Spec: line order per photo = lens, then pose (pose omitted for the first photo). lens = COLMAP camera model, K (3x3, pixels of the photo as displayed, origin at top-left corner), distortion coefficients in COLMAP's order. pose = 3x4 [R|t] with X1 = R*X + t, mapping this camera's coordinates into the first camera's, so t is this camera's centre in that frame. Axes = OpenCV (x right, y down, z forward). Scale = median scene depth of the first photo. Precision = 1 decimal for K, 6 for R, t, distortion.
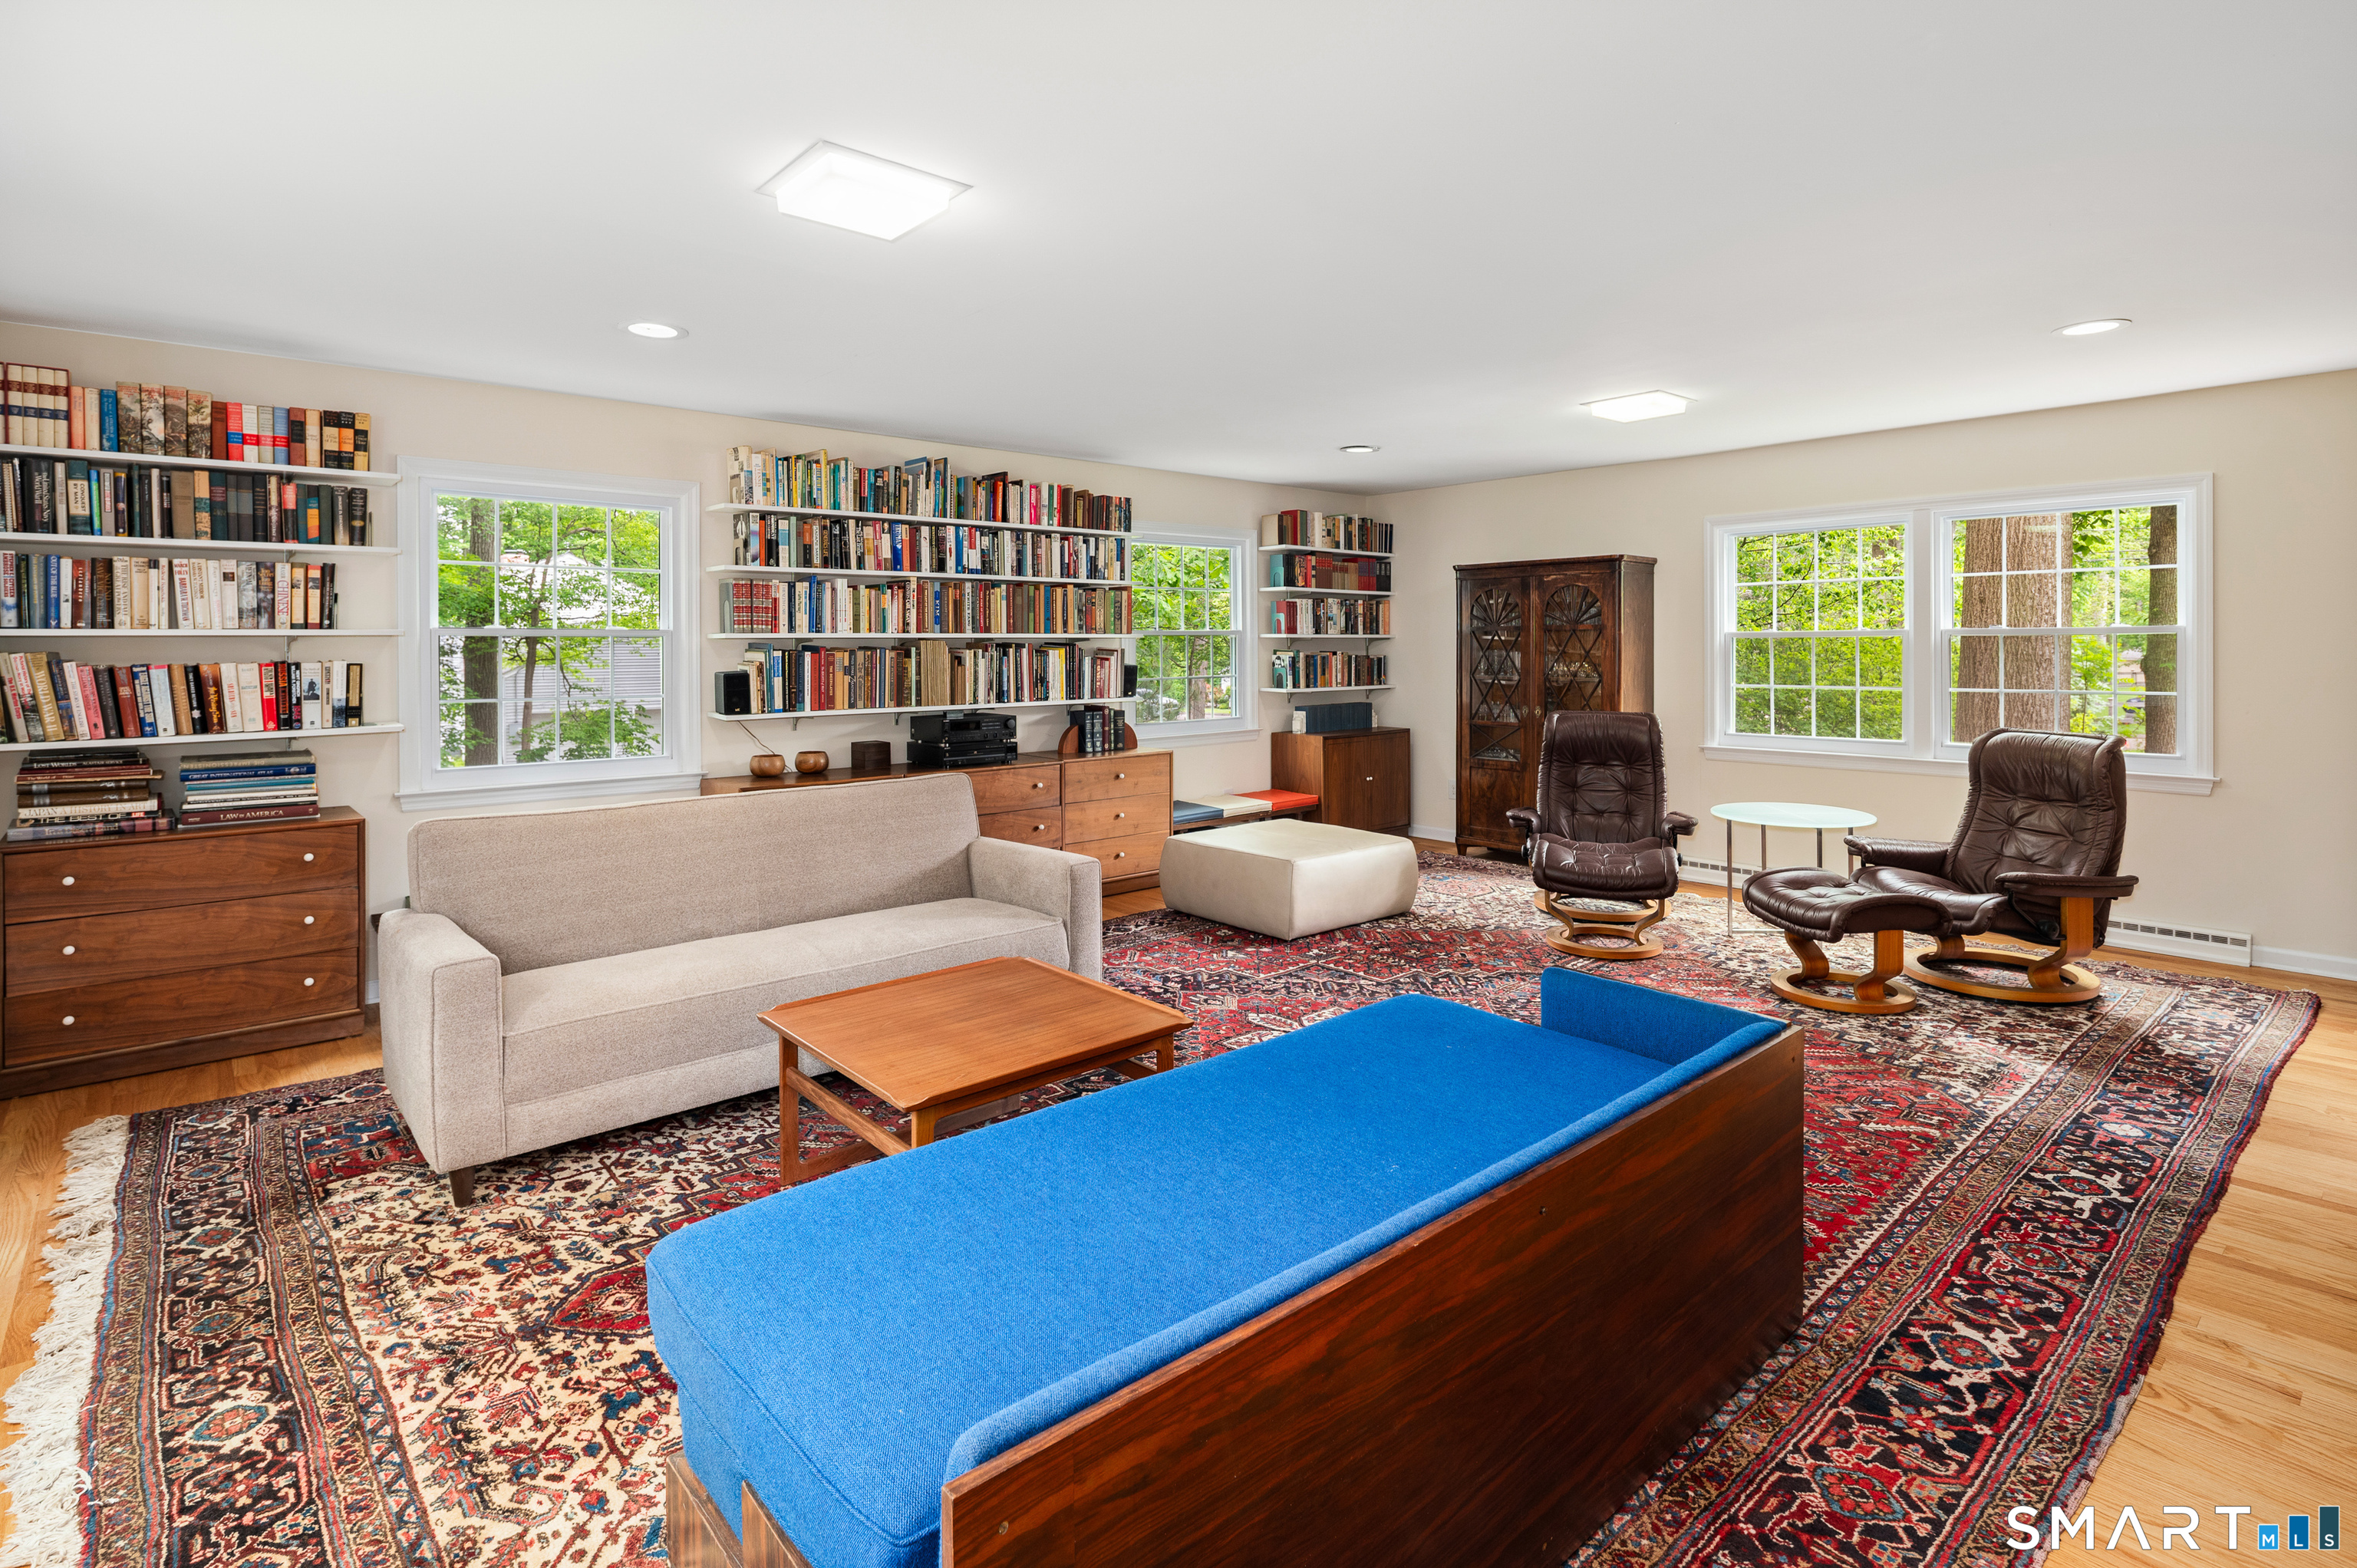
lens RADIAL K [[1135.0, 0, 1201.7], [0, 1135.0, 645.3], [0, 0, 1]] dist [-0.000162, 0.000001]
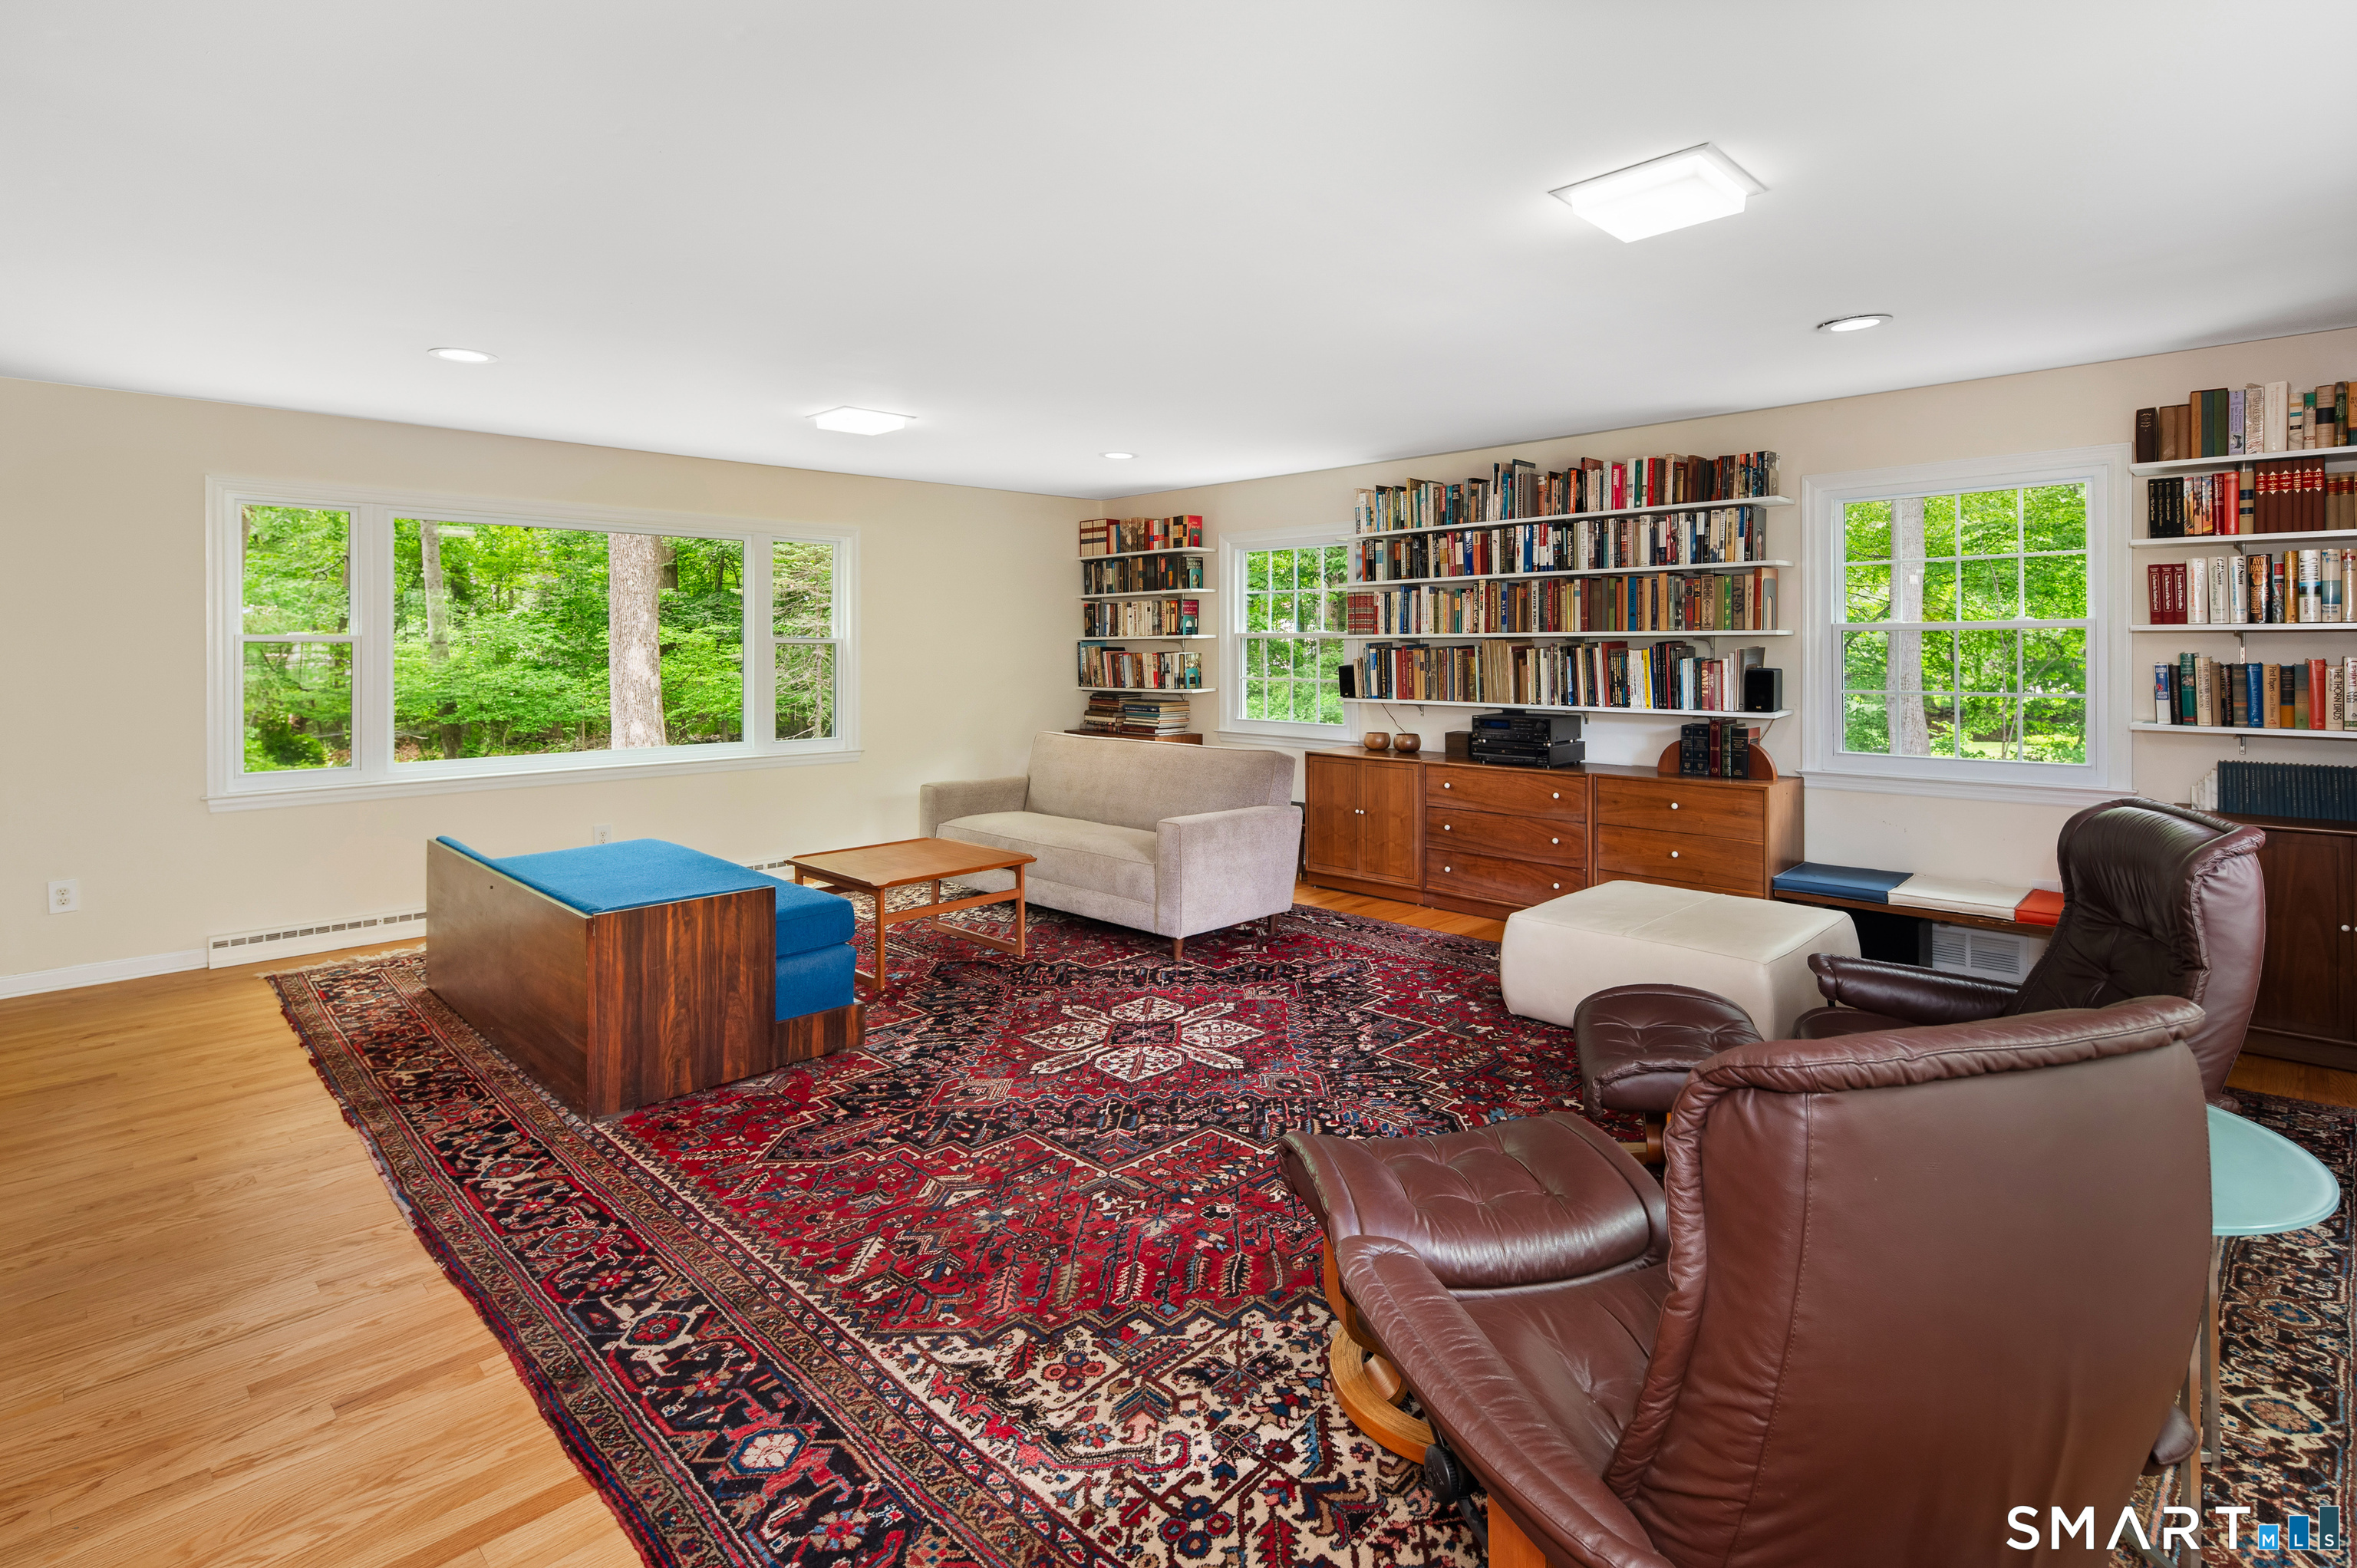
lens RADIAL K [[1160.9, 0, 1191.8], [0, 1160.9, 638.9], [0, 0, 1]] dist [0.001166, 0.000009]
pose [[0.061907, -0.002735, -0.998078, 0.818119], [0.001286, 0.999996, -0.002660, -0.002550], [0.998081, -0.001118, 0.061911, 0.671404]]
